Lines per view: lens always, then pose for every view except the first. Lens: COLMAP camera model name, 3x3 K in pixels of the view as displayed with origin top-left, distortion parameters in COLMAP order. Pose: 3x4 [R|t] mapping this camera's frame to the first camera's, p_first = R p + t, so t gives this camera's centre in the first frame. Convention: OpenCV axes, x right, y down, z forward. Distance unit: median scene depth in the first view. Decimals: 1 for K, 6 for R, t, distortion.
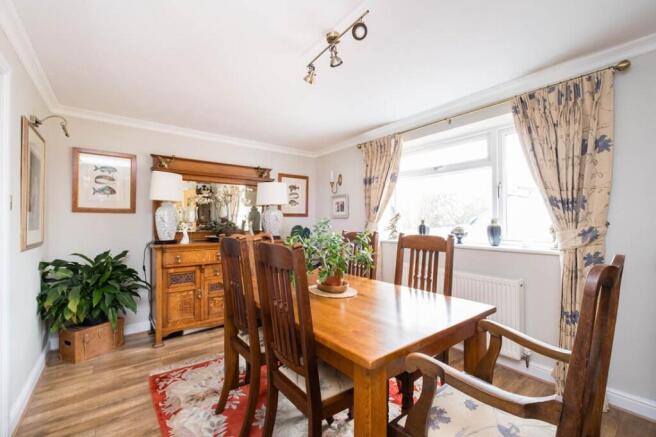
lens RADIAL K [[286.0, 0, 330.0], [0, 286.0, 220.3], [0, 0, 1]] dist [0.000854, 0.000389]
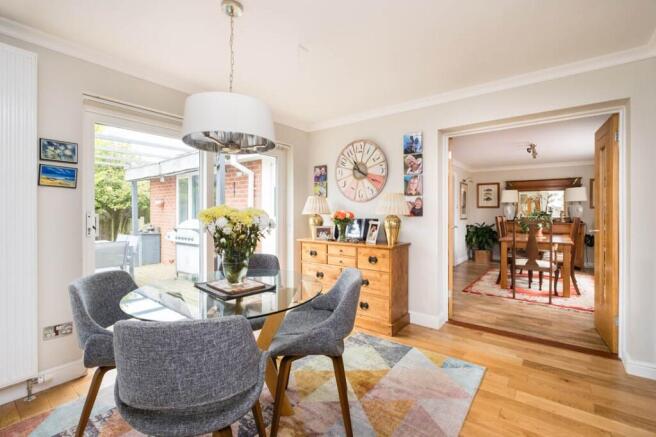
lens RADIAL K [[288.6, 0, 339.2], [0, 288.6, 211.8], [0, 0, 1]] dist [0.000446, 0.000311]
pose [[0.267357, 0.003395, -0.963592, 1.361716], [0.003869, 0.999982, 0.004597, -0.010672], [0.963590, -0.004957, 0.267339, -0.966451]]
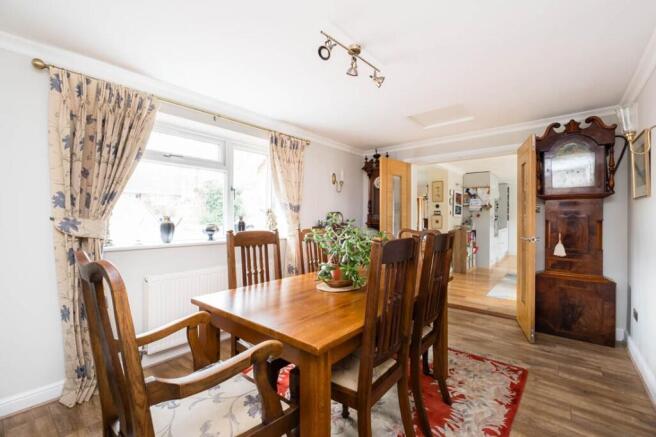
lens RADIAL K [[286.0, 0, 330.0], [0, 286.0, 220.3], [0, 0, 1]] dist [0.000854, 0.000389]
pose [[-0.217383, -0.004953, 0.976074, -0.632574], [-0.004166, 0.999983, 0.004147, 0.005196], [-0.976078, -0.003165, -0.217399, 0.807494]]
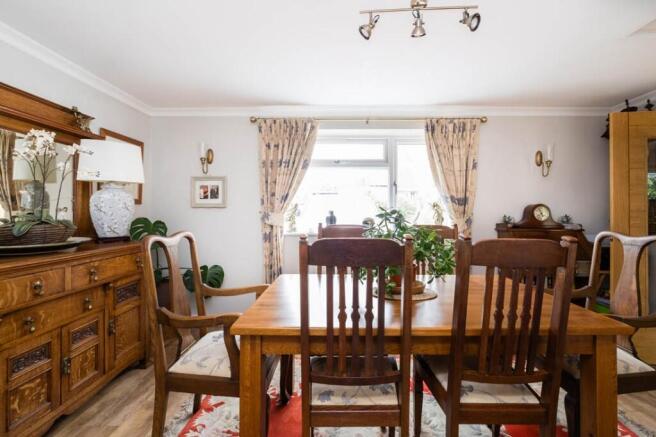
lens RADIAL K [[288.6, 0, 339.2], [0, 288.6, 211.8], [0, 0, 1]] dist [0.000446, 0.000311]
pose [[0.615710, 0.005700, 0.787952, -0.510643], [-0.007163, 0.999973, -0.001637, 0.003278], [-0.787940, -0.004636, 0.615735, 0.392456]]
